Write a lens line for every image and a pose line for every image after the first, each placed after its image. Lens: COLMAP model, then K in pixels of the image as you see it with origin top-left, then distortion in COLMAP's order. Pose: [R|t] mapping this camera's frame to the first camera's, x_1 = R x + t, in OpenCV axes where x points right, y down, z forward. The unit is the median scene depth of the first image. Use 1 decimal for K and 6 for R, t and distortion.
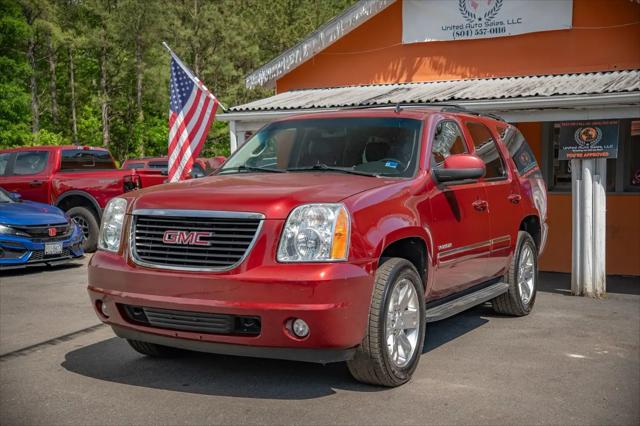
lens RADIAL K [[856.3, 0, 320.0], [0, 856.3, 213.0], [0, 0, 1]] dist [0.097506, 0.462037]
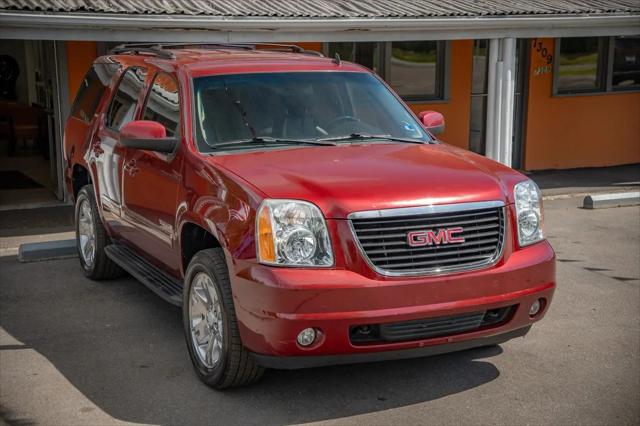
lens RADIAL K [[1020.7, 0, 320.5], [0, 1020.7, 204.4], [0, 0, 1]] dist [0.380523, 0.159892]
pose [[0.576923, -0.136271, 0.805351, -0.577325], [0.040728, 0.989558, 0.138263, -0.084338], [-0.815783, -0.046967, 0.576449, 0.251437]]
